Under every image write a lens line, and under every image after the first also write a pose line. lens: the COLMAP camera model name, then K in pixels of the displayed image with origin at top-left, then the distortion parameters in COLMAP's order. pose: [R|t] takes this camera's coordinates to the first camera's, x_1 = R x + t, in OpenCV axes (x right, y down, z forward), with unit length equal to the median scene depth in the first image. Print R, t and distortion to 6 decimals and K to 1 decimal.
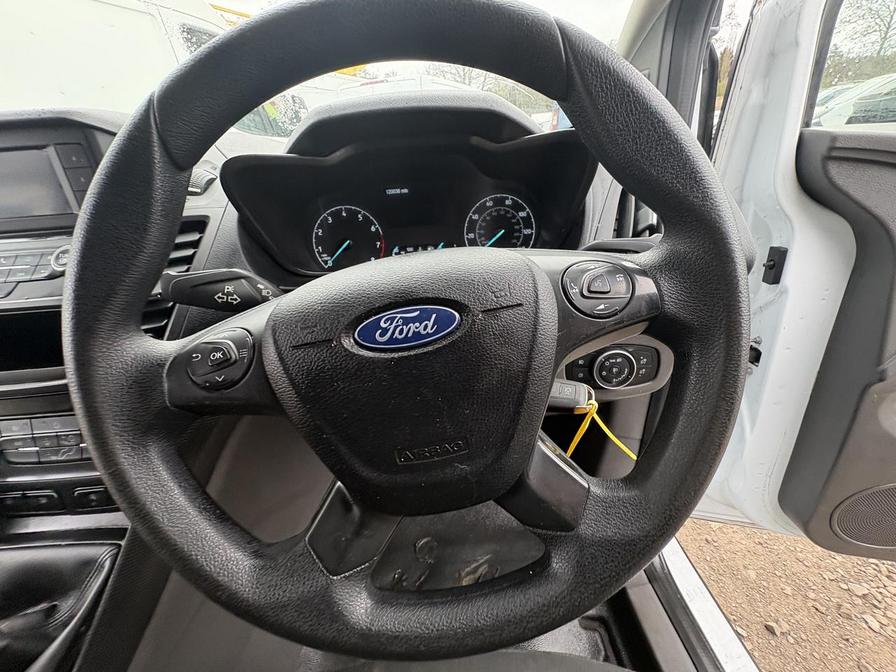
lens RADIAL K [[355.7, 0, 449.4], [0, 355.7, 336.1], [0, 0, 1]] dist [-0.002730, 0.002279]
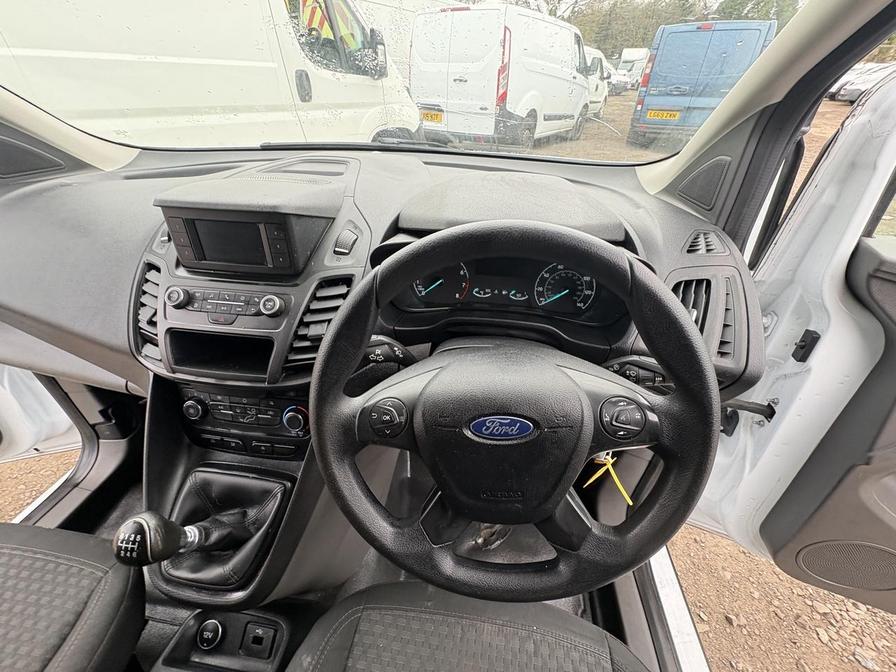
lens RADIAL K [[355.7, 0, 450.1], [0, 355.7, 333.6], [0, 0, 1]] dist [-0.002730, 0.002279]
pose [[0.983405, 0.158438, -0.088384, -0.113011], [-0.144317, 0.978384, 0.148113, -0.275130], [0.109940, -0.132900, 0.985013, -0.259682]]
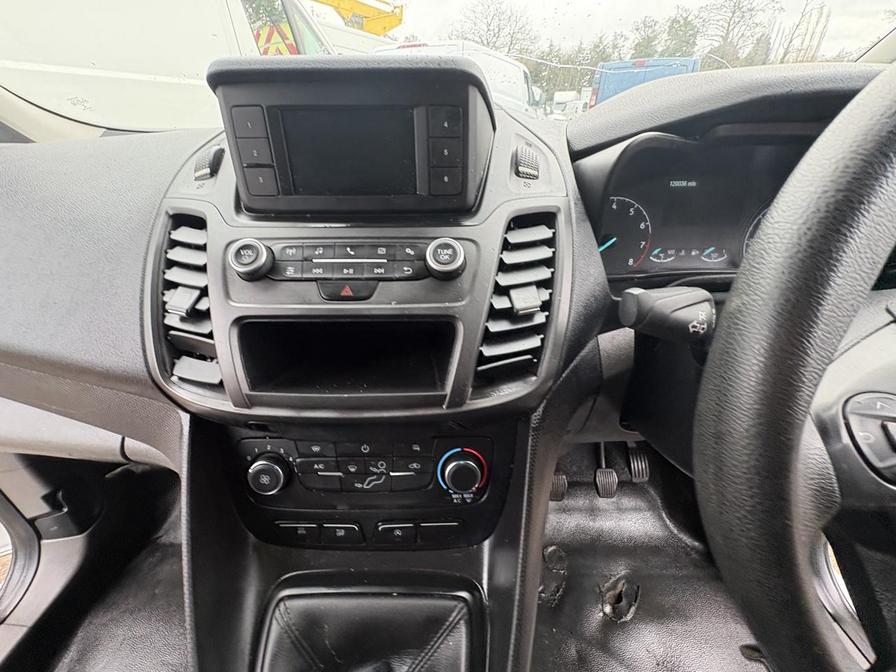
lens RADIAL K [[355.7, 0, 449.8], [0, 355.7, 333.0], [0, 0, 1]] dist [-0.002730, 0.002279]
pose [[0.997668, 0.068254, 0.000008, -0.671198], [-0.068171, 0.996445, 0.049504, -0.054833], [0.003371, -0.049389, 0.998774, 0.128863]]
